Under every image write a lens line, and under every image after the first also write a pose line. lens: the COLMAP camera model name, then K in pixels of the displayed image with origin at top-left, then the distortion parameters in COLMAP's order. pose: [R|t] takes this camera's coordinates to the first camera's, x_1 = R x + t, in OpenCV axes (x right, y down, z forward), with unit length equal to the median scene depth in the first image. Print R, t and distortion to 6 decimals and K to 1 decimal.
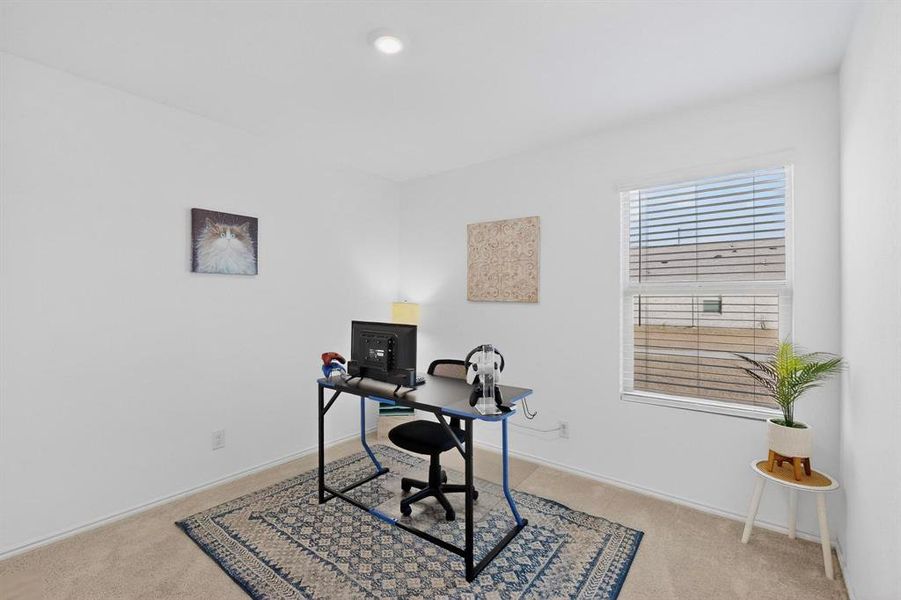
lens RADIAL K [[393.0, 0, 449.5], [0, 393.0, 302.0], [0, 0, 1]] dist [-0.000333, -0.000024]
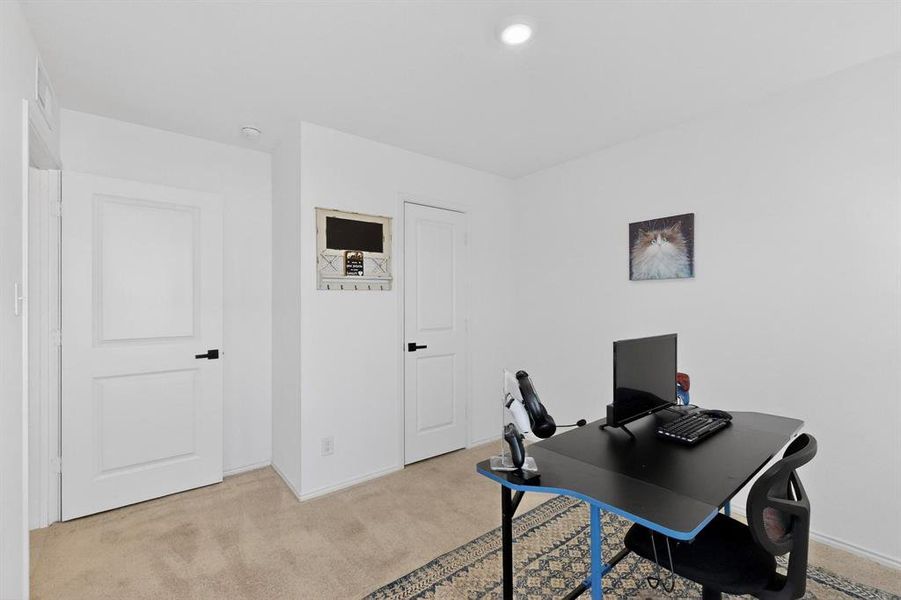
lens RADIAL K [[393.0, 0, 449.5], [0, 393.0, 302.0], [0, 0, 1]] dist [-0.000333, -0.000024]
pose [[-0.236952, 0.004545, -0.971511, 0.512049], [-0.002587, 0.999983, 0.005310, -0.014793], [0.971518, 0.003771, -0.236936, 0.672751]]
